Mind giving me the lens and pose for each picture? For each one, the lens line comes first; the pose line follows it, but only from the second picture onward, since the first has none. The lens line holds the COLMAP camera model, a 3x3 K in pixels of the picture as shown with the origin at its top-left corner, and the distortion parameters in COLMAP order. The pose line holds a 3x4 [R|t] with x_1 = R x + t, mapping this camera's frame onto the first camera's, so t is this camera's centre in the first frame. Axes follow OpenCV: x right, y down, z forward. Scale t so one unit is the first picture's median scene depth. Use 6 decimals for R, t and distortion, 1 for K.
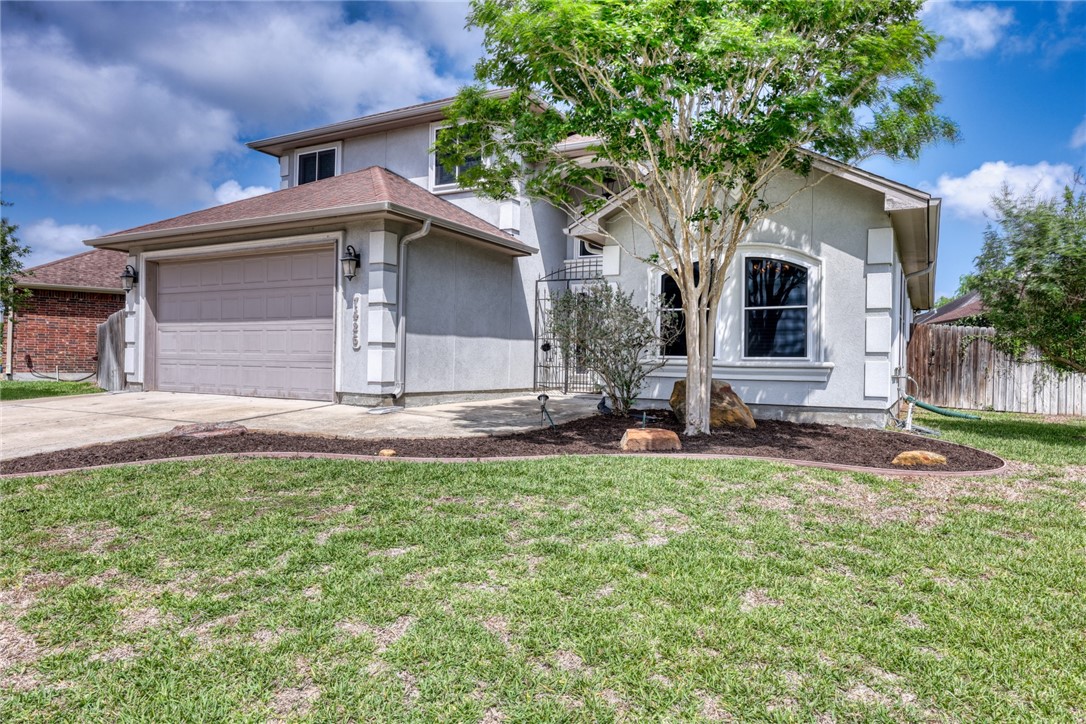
lens RADIAL K [[678.5, 0, 546.1], [0, 678.5, 363.6], [0, 0, 1]] dist [0.000949, 0.001996]
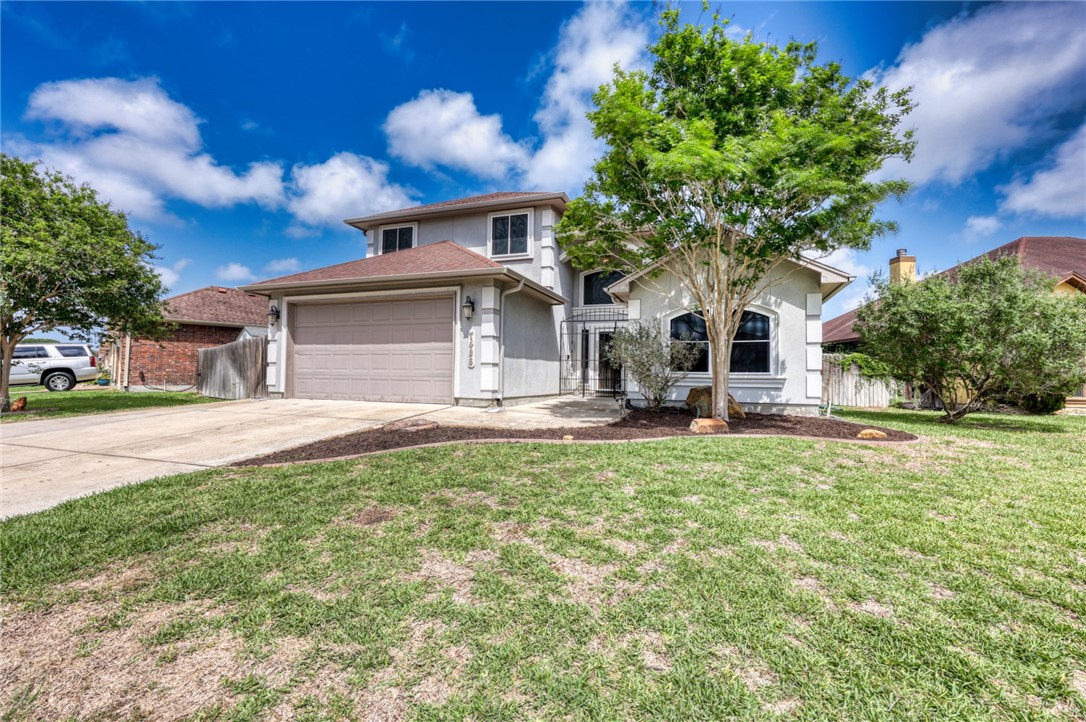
lens RADIAL K [[468.4, 0, 545.5], [0, 468.4, 360.9], [0, 0, 1]] dist [0.005154, -0.000209]
pose [[0.988454, 0.001072, 0.151516, -0.269604], [0.003864, 0.999471, -0.032281, -0.002756], [-0.151471, 0.032494, 0.987927, -0.010228]]
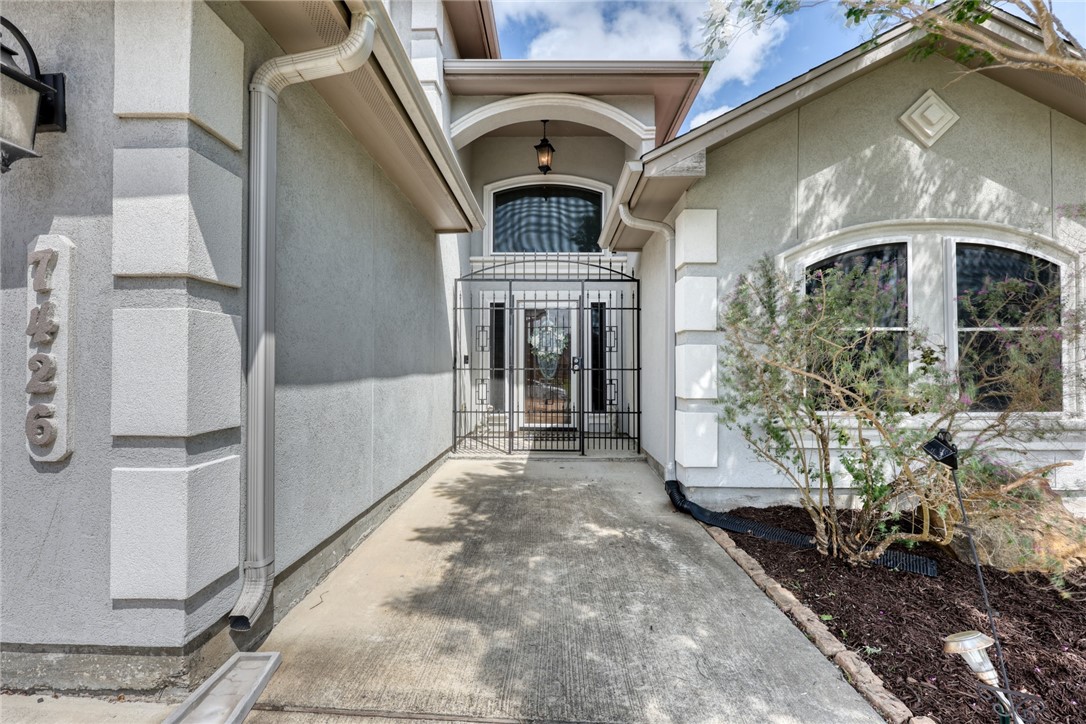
lens RADIAL K [[468.4, 0, 546.2], [0, 468.4, 360.9], [0, 0, 1]] dist [0.005154, -0.000209]
pose [[0.877686, -0.012347, 0.479077, -0.200076], [0.015870, 0.999869, -0.003305, -0.054115], [-0.478973, 0.010504, 0.877767, 0.753768]]
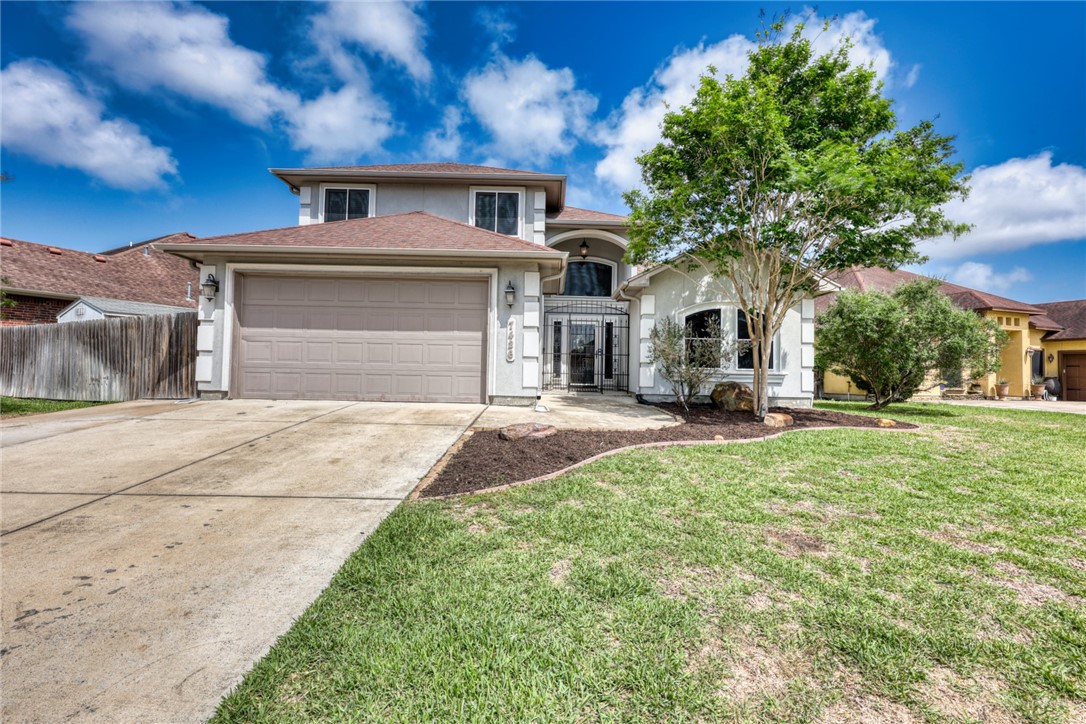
lens RADIAL K [[468.4, 0, 546.7], [0, 468.4, 361.7], [0, 0, 1]] dist [0.005154, -0.000209]
pose [[0.877732, 0.007375, 0.479095, -0.630713], [-0.003640, 0.999955, -0.008725, -0.013557], [-0.479138, 0.005915, 0.877719, 0.190855]]
